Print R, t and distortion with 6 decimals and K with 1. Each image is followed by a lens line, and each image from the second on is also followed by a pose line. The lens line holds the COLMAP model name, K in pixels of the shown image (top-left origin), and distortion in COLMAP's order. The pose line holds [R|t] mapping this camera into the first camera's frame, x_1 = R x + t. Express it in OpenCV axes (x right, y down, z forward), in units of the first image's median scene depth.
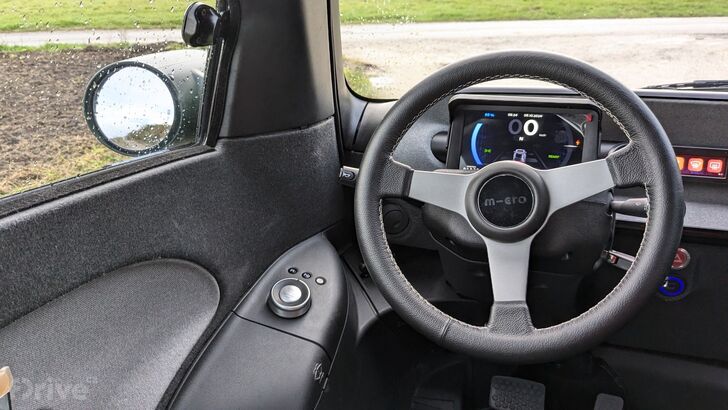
lens RADIAL K [[575.6, 0, 364.0], [0, 575.6, 205.0], [0, 0, 1]] dist [0.040752, -0.066165]
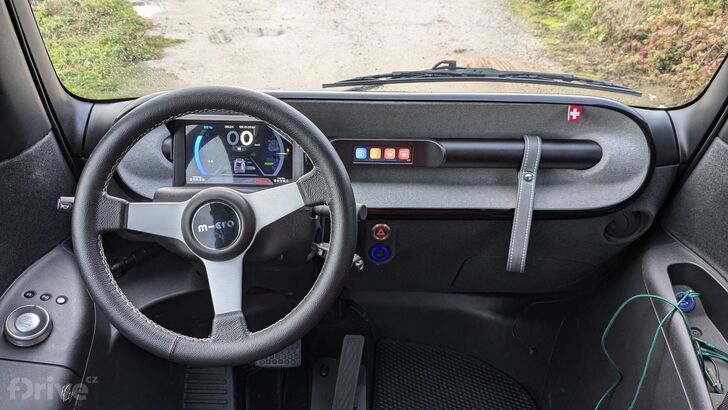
lens RADIAL K [[575.6, 0, 364.0], [0, 575.6, 205.0], [0, 0, 1]] dist [0.040752, -0.066165]
pose [[0.940166, -0.128570, 0.315527, 0.137211], [0.079942, 0.983459, 0.162536, -0.171112], [-0.331206, -0.127587, 0.934893, -0.118639]]
